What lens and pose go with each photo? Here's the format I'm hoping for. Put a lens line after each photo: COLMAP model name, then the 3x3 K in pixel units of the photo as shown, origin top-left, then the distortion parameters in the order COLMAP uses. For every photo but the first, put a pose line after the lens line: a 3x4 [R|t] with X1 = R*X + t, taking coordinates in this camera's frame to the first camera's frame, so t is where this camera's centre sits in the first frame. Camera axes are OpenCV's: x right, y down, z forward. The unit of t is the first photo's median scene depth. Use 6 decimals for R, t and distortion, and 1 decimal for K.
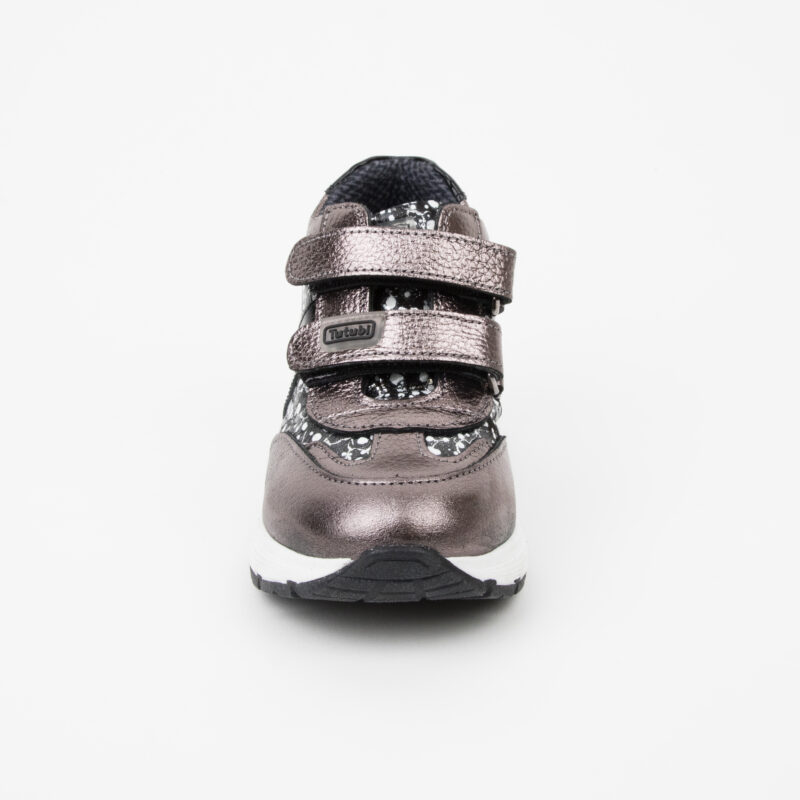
lens RADIAL K [[1803.5, 0, 399.9], [0, 1803.5, 398.5], [0, 0, 1]] dist [-0.037694, 0.000000]
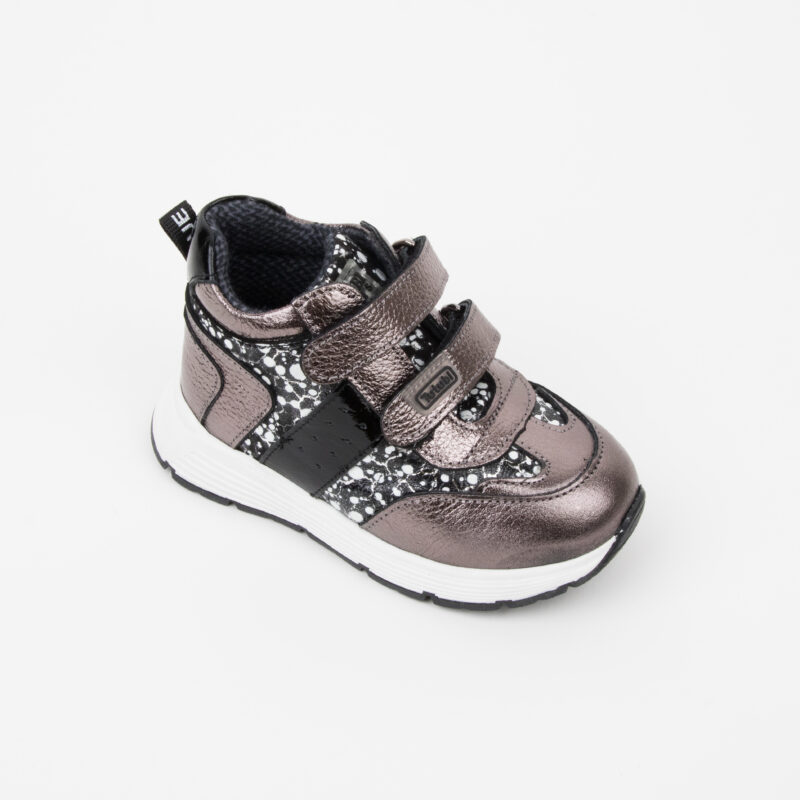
lens RADIAL K [[1803.5, 0, 401.6], [0, 1803.5, 399.1], [0, 0, 1]] dist [-0.037694, 0.000000]
pose [[0.441448, -0.641639, 0.627234, -0.731030], [0.324777, 0.765897, 0.554908, -0.648049], [-0.836447, -0.041252, 0.546493, 0.413951]]
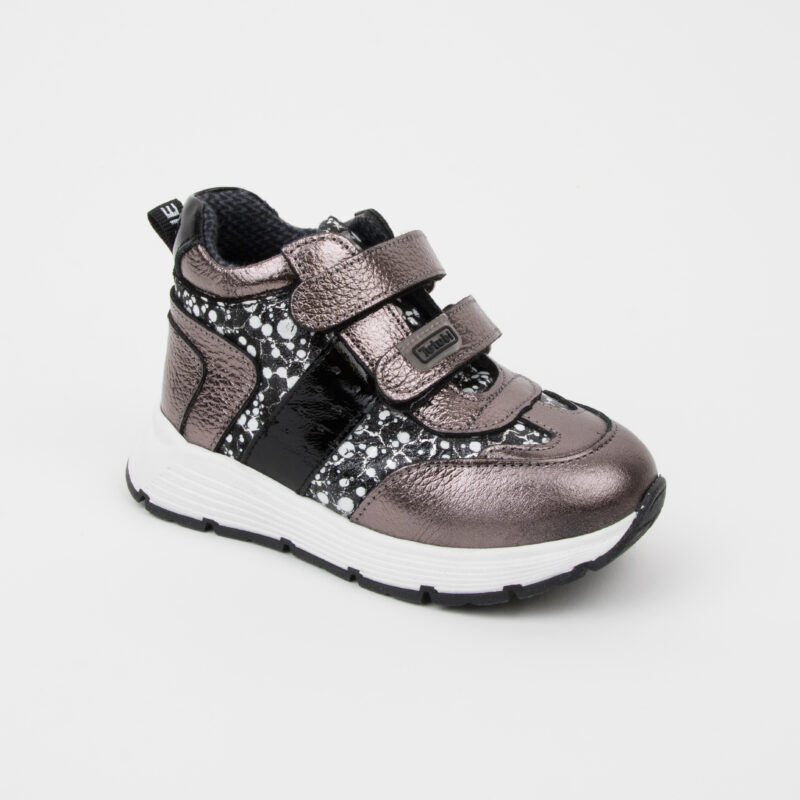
lens RADIAL K [[1587.4, 0, 402.2], [0, 1587.4, 401.8], [0, 0, 1]] dist [-0.075974, 0.000000]
pose [[0.436037, -0.356800, 0.826175, -0.786587], [0.316296, 0.920235, 0.230487, -0.218684], [-0.842513, 0.160815, 0.514111, 0.558147]]
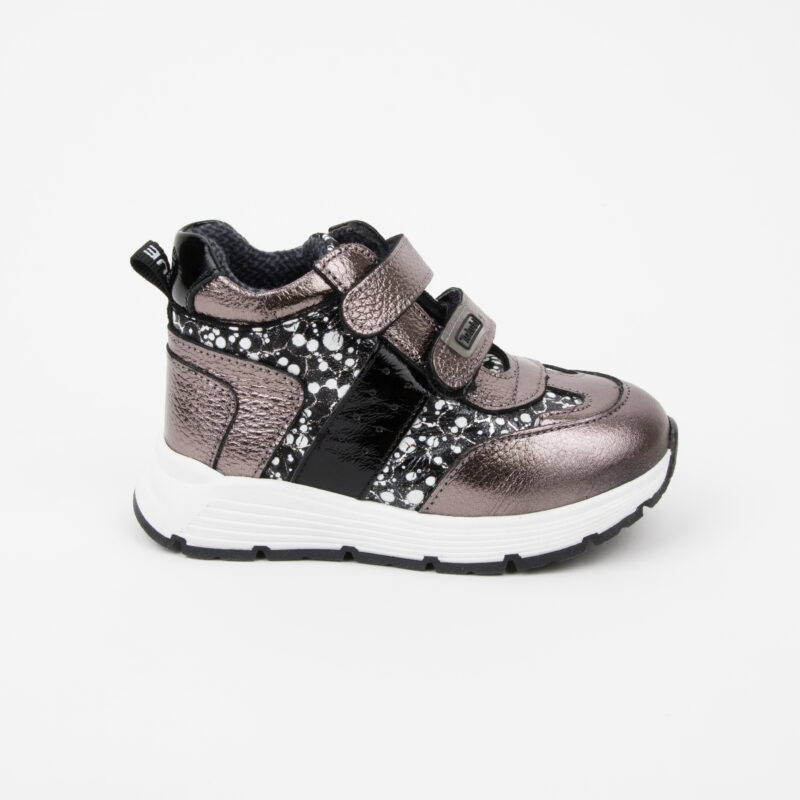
lens RADIAL K [[1803.5, 0, 398.0], [0, 1803.5, 401.6], [0, 0, 1]] dist [-0.037694, 0.000000]
pose [[0.041216, -0.364267, 0.930382, -1.052320], [0.384650, 0.865189, 0.321702, -0.364771], [-0.922142, 0.344613, 0.175775, 0.860350]]
